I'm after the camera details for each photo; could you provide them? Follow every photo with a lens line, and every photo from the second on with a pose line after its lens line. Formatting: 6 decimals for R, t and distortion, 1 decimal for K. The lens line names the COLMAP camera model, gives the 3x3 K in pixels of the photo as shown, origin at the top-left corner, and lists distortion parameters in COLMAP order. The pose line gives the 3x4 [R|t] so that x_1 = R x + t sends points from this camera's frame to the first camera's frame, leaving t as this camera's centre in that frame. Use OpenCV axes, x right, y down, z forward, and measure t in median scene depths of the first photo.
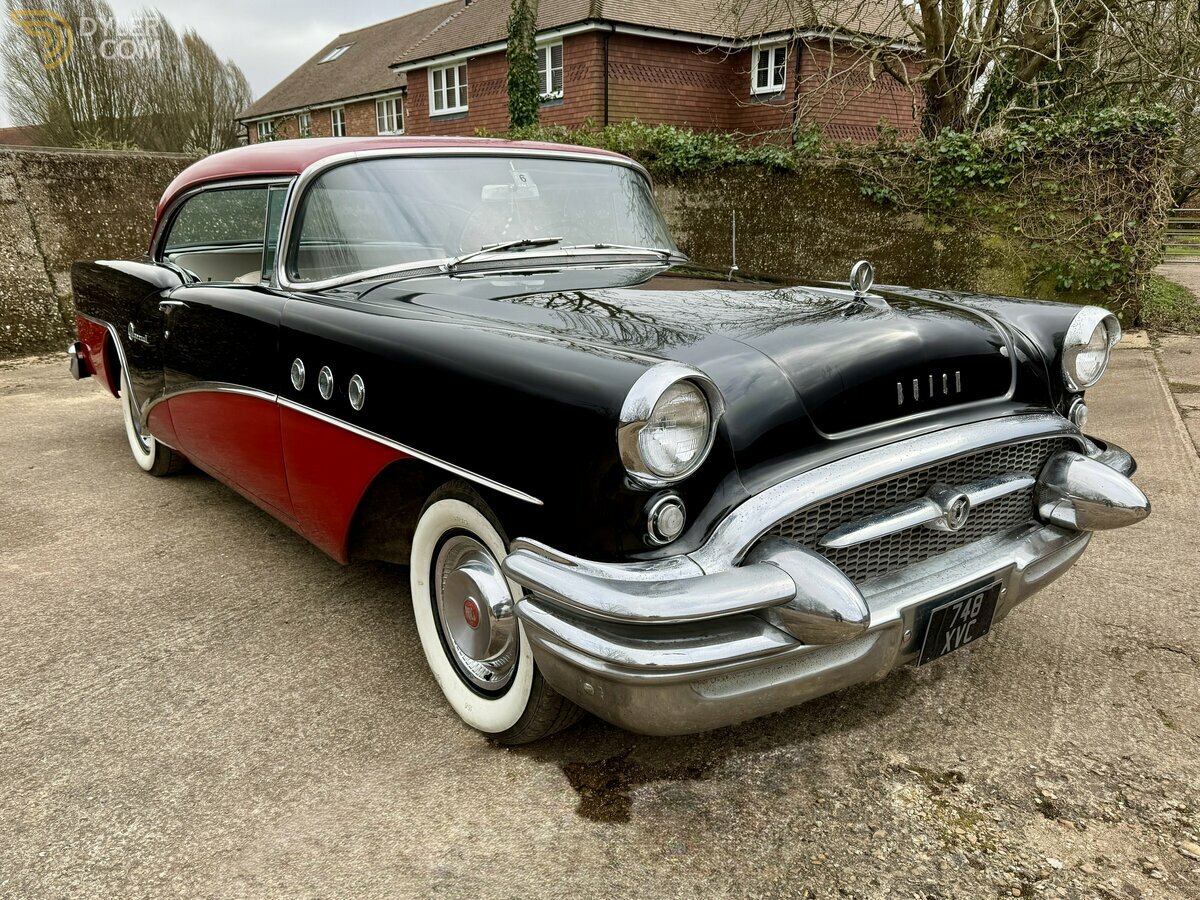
lens RADIAL K [[953.3, 0, 571.7], [0, 953.3, 411.8], [0, 0, 1]] dist [0.037804, -0.052849]
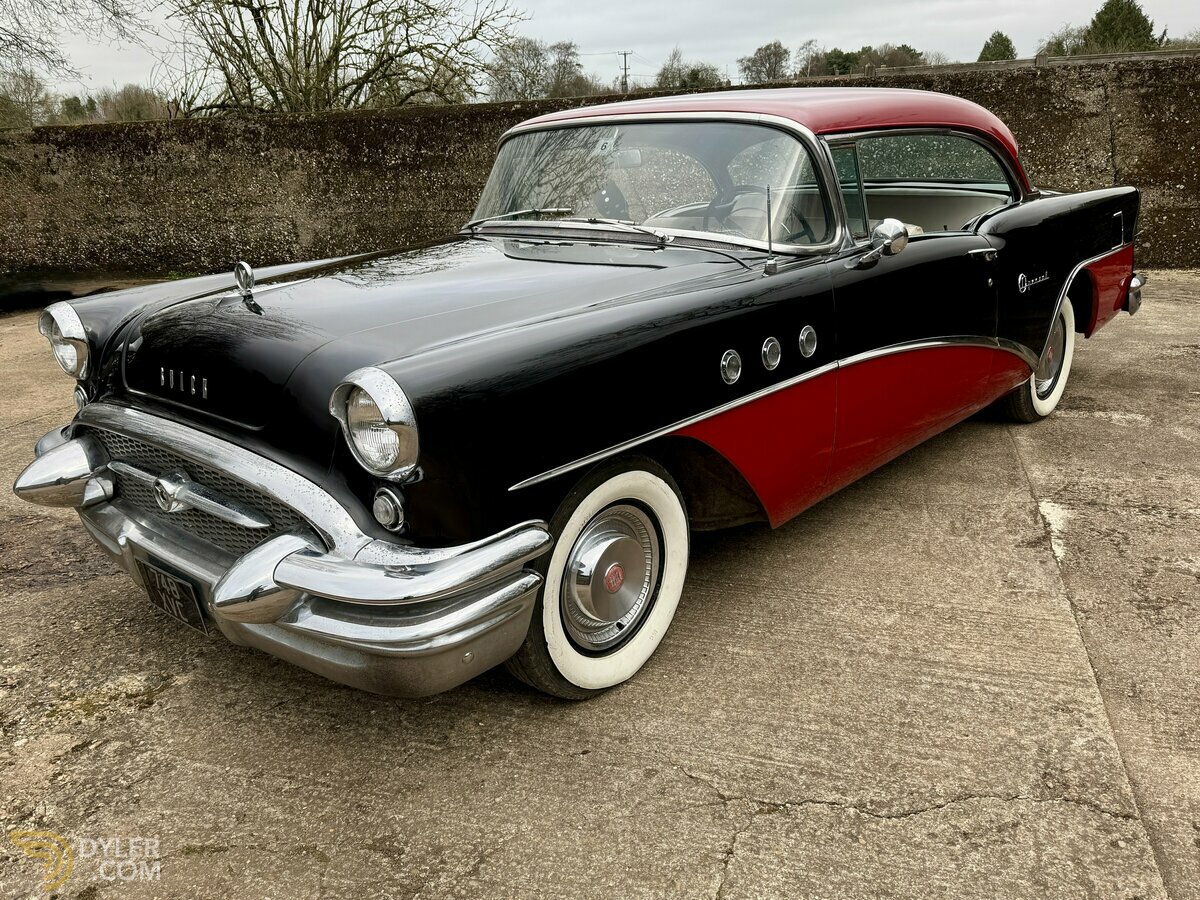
lens RADIAL K [[977.4, 0, 600.1], [0, 977.4, 420.4], [0, 0, 1]] dist [0.112332, -0.177007]
pose [[0.199227, 0.272946, -0.941174, 0.968769], [-0.162591, 0.956323, 0.242921, -0.211046], [0.966371, 0.104630, 0.234904, 0.753706]]
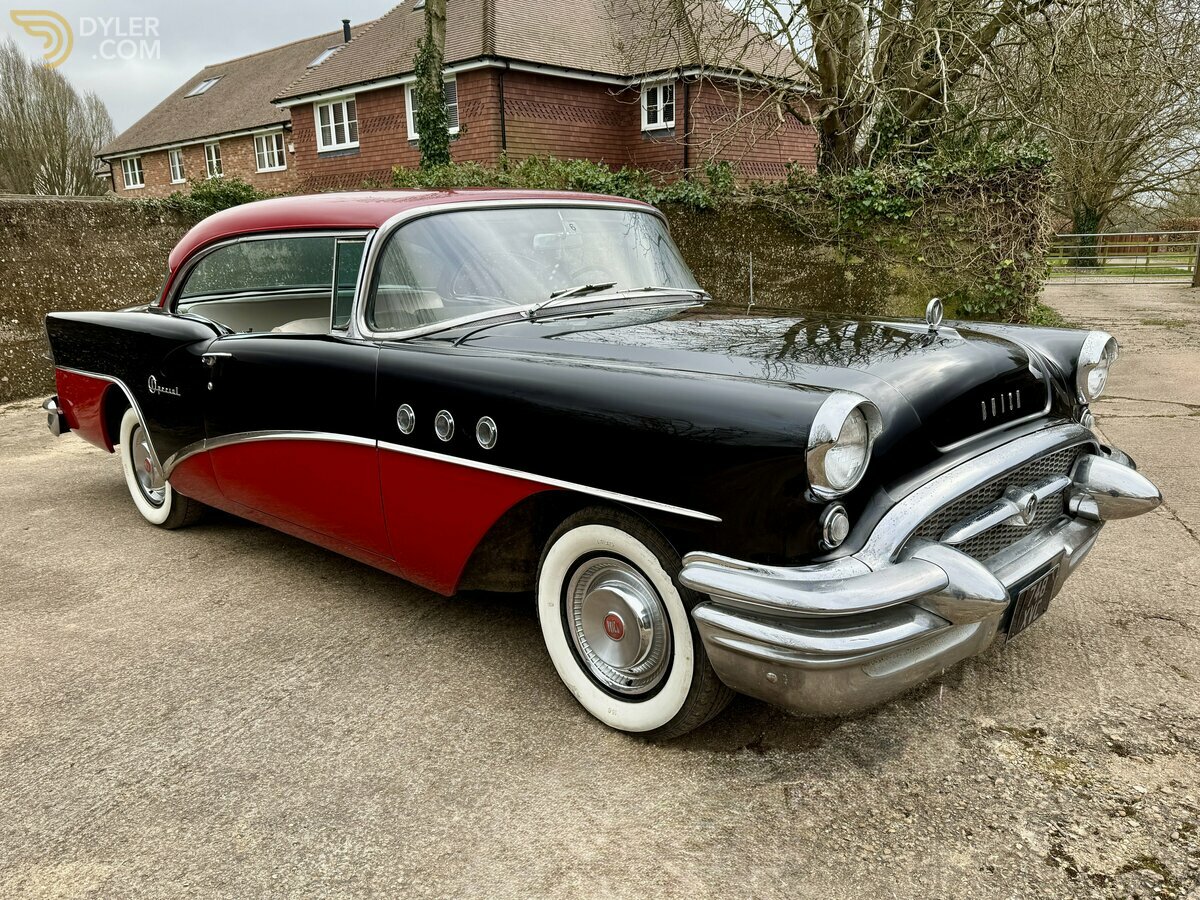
lens RADIAL K [[948.1, 0, 600.0], [0, 948.1, 450.0], [0, 0, 1]] dist [0.052934, -0.073754]
pose [[0.988561, -0.048755, 0.142722, -0.178300], [0.048028, 0.998810, 0.008538, -0.002427], [-0.142968, -0.001586, 0.989726, -0.057700]]
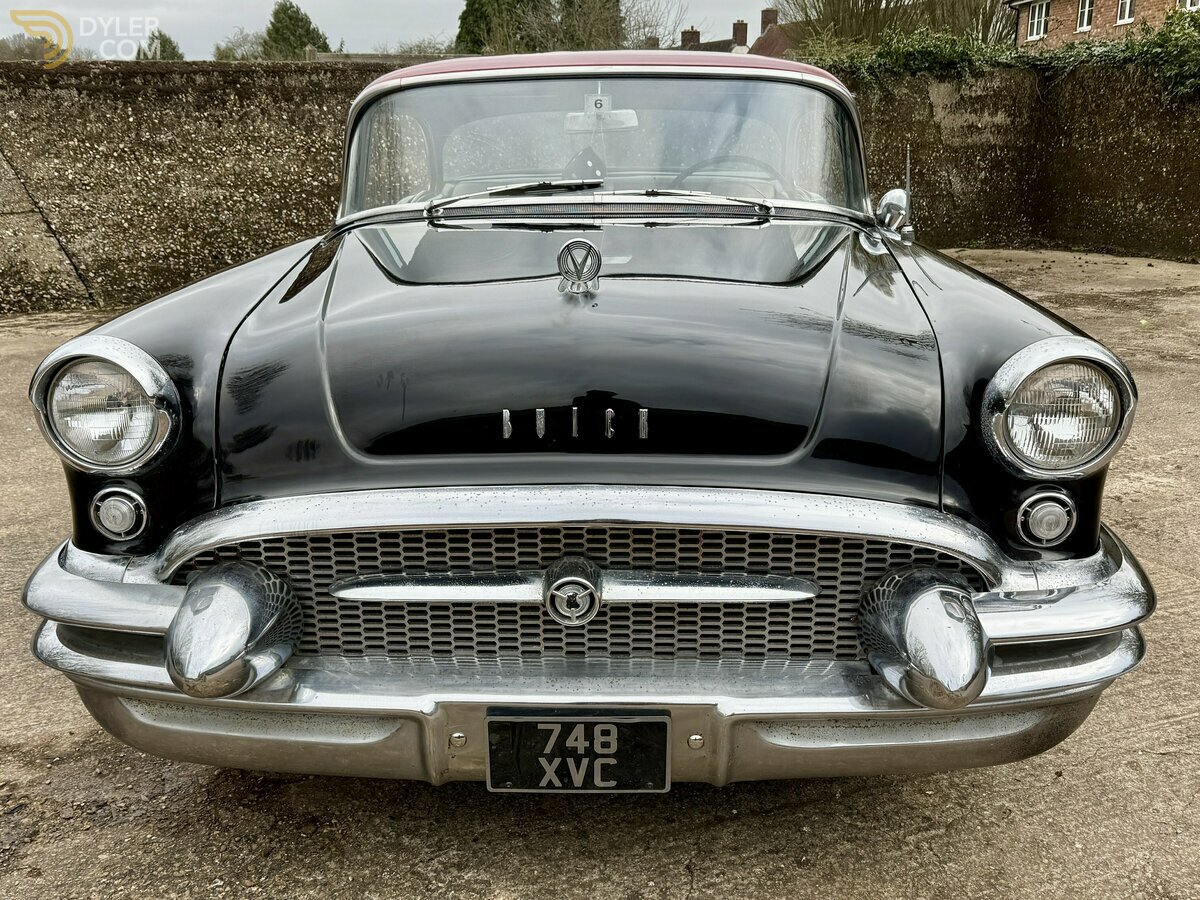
lens RADIAL K [[1150.9, 0, 597.6], [0, 1150.9, 437.3], [0, 0, 1]] dist [0.105251, -0.228466]
pose [[0.780315, 0.164927, -0.603247, 0.567577], [-0.126280, 0.986282, 0.106302, -0.067138], [0.612504, -0.006771, 0.790438, 0.210982]]
